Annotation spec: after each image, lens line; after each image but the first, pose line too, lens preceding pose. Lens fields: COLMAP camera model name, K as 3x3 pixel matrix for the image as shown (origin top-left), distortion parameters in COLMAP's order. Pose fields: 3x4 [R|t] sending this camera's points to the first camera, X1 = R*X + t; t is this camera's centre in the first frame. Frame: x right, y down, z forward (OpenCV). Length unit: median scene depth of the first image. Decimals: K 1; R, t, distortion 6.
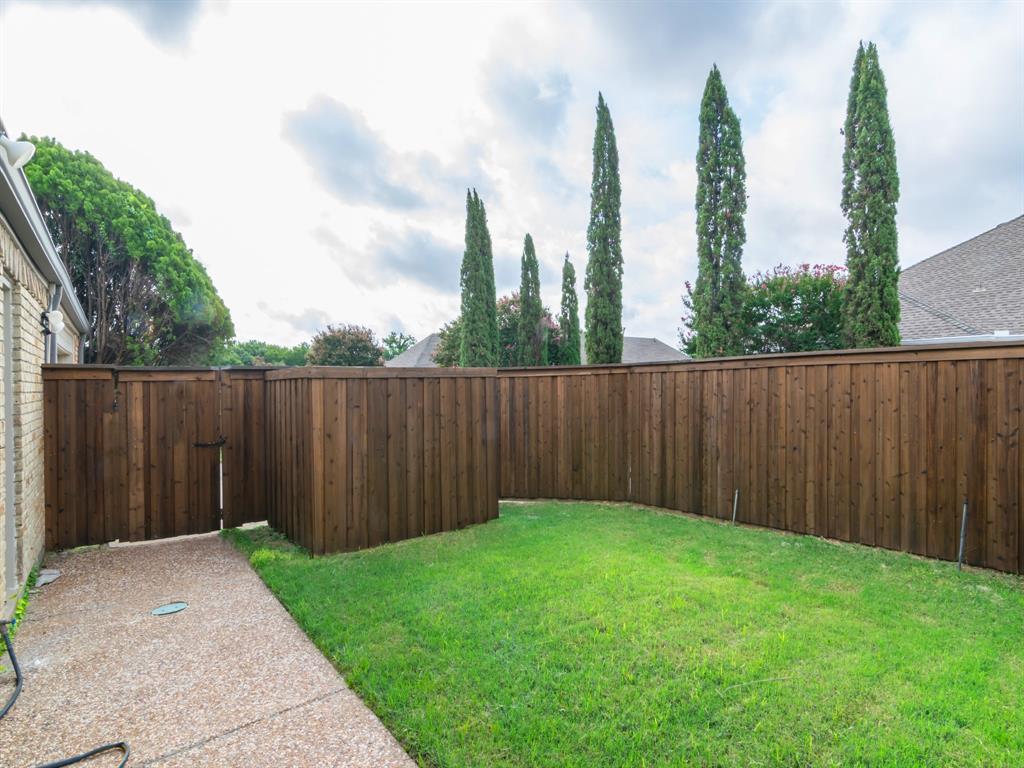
lens RADIAL K [[552.9, 0, 512.0], [0, 552.9, 384.0], [0, 0, 1]] dist [-0.002370, 0.000415]
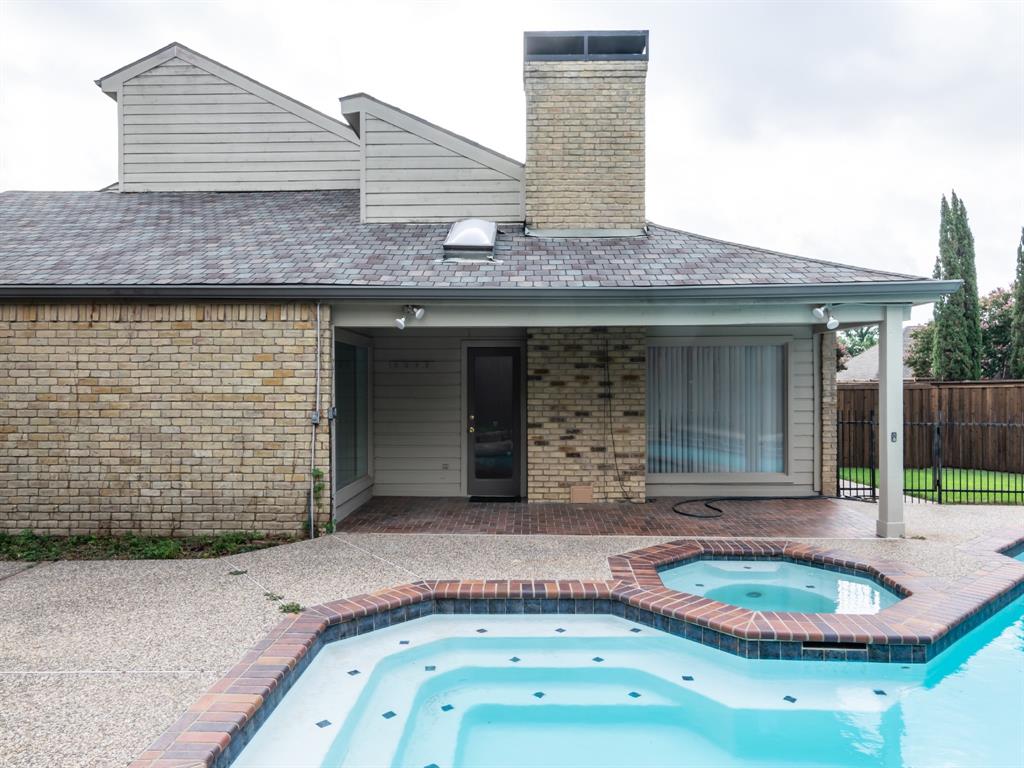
lens RADIAL K [[679.4, 0, 512.0], [0, 679.4, 384.0], [0, 0, 1]] dist [0.002492, 0.001787]
pose [[0.781454, 0.008860, -0.623900, 0.083050], [-0.008431, 0.999958, 0.003641, -0.007430], [0.623906, 0.002415, 0.781496, -0.453241]]
